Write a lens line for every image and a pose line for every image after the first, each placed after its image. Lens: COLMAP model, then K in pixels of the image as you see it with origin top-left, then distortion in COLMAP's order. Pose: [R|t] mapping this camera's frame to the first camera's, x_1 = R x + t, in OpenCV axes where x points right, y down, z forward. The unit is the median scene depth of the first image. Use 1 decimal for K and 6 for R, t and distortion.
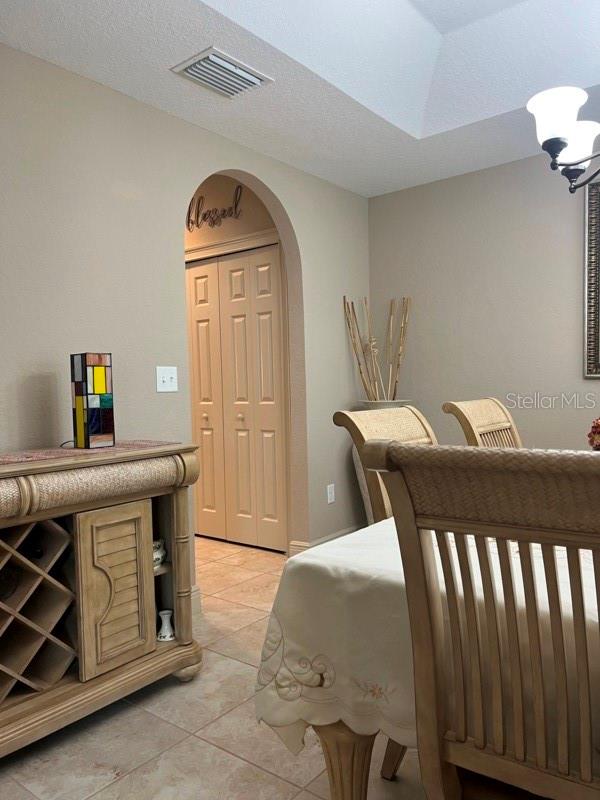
lens RADIAL K [[602.5, 0, 299.9], [0, 602.5, 399.2], [0, 0, 1]] dist [0.034489, -0.013474]
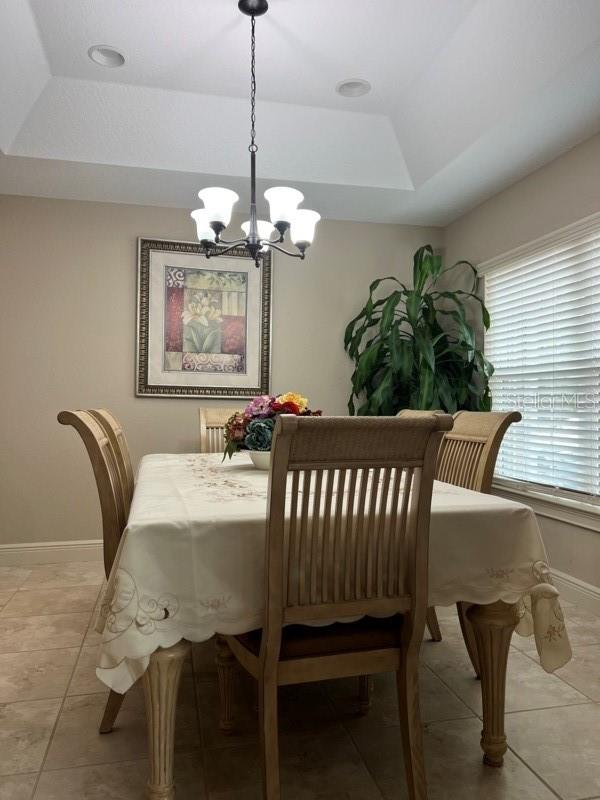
lens RADIAL K [[602.5, 0, 301.0], [0, 602.5, 396.3], [0, 0, 1]] dist [0.034489, -0.013474]
pose [[0.625748, 0.038933, 0.779053, -0.793477], [-0.001071, 0.998796, -0.049055, 0.071610], [-0.780025, 0.029861, 0.625036, -0.027358]]
